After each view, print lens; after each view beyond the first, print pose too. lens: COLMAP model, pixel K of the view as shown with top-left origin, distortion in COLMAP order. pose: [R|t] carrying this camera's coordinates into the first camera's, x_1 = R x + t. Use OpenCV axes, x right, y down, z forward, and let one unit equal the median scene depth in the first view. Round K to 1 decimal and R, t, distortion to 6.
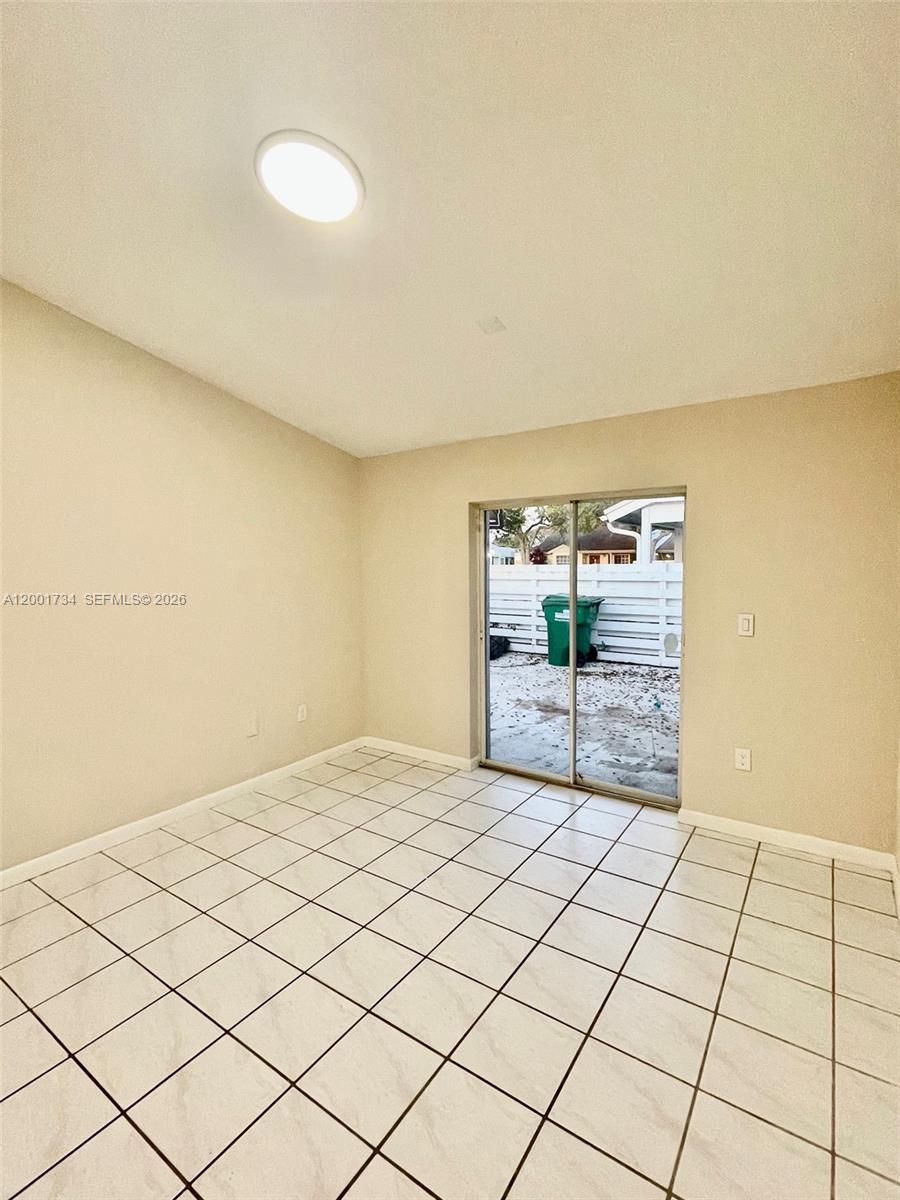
lens RADIAL K [[564.6, 0, 448.4], [0, 564.6, 602.7], [0, 0, 1]] dist [-0.006413, 0.005353]
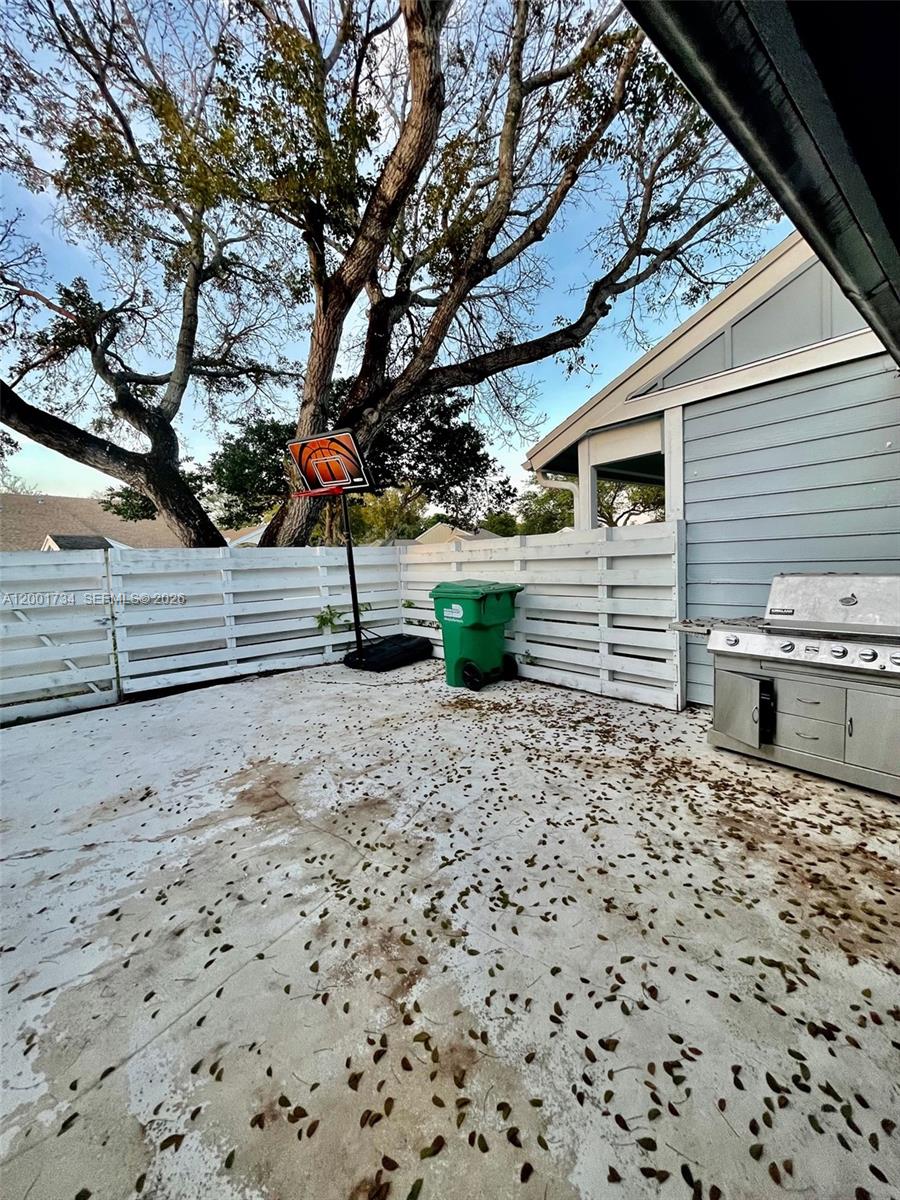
lens RADIAL K [[486.3, 0, 448.5], [0, 486.3, 597.4], [0, 0, 1]] dist [0.002282, -0.000070]
pose [[0.965838, -0.006134, -0.259075, 0.776662], [0.009162, 0.999903, 0.010483, -0.003985], [0.258986, -0.012498, 0.965800, 0.971996]]
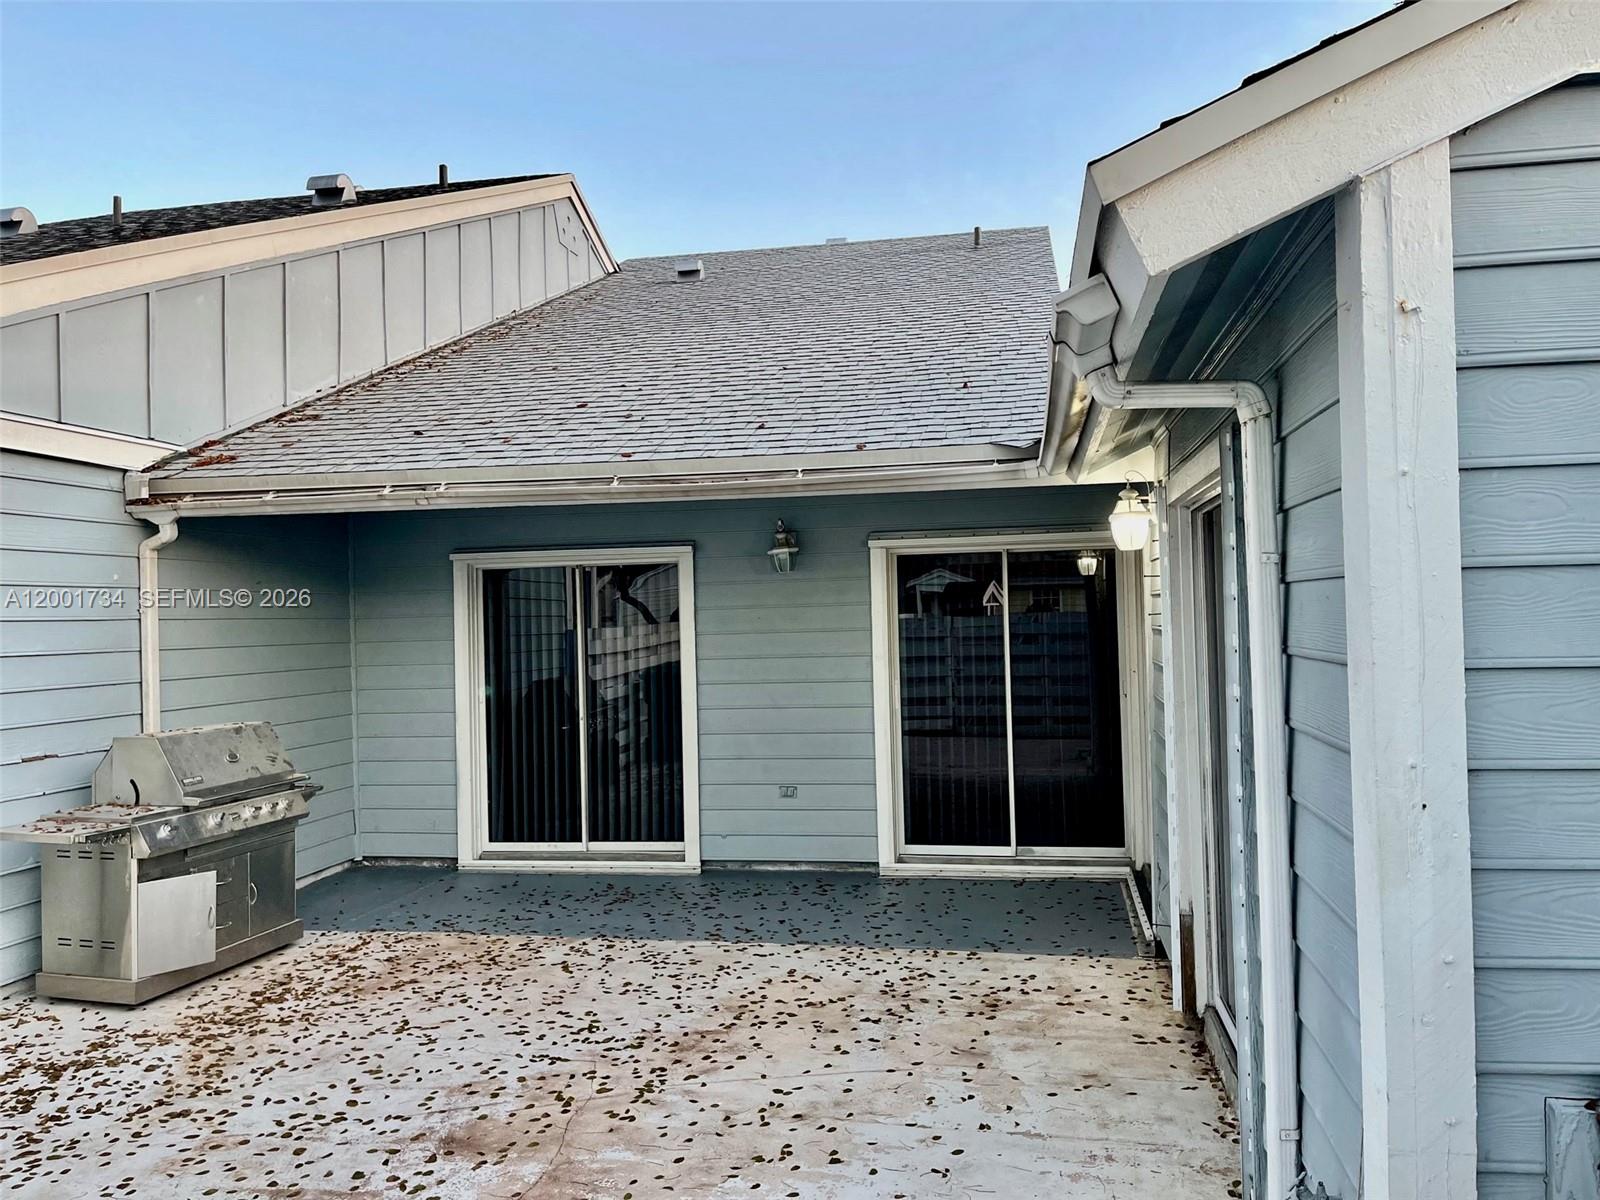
lens RADIAL K [[1215.8, 0, 803.1], [0, 1215.8, 600.8], [0, 0, 1]] dist [0.035323, -0.006777]
pose [[-0.415259, 0.037540, 0.908928, -0.581446], [0.095511, 0.995425, 0.002523, -0.118887], [-0.904675, 0.087860, -0.416945, 1.757032]]
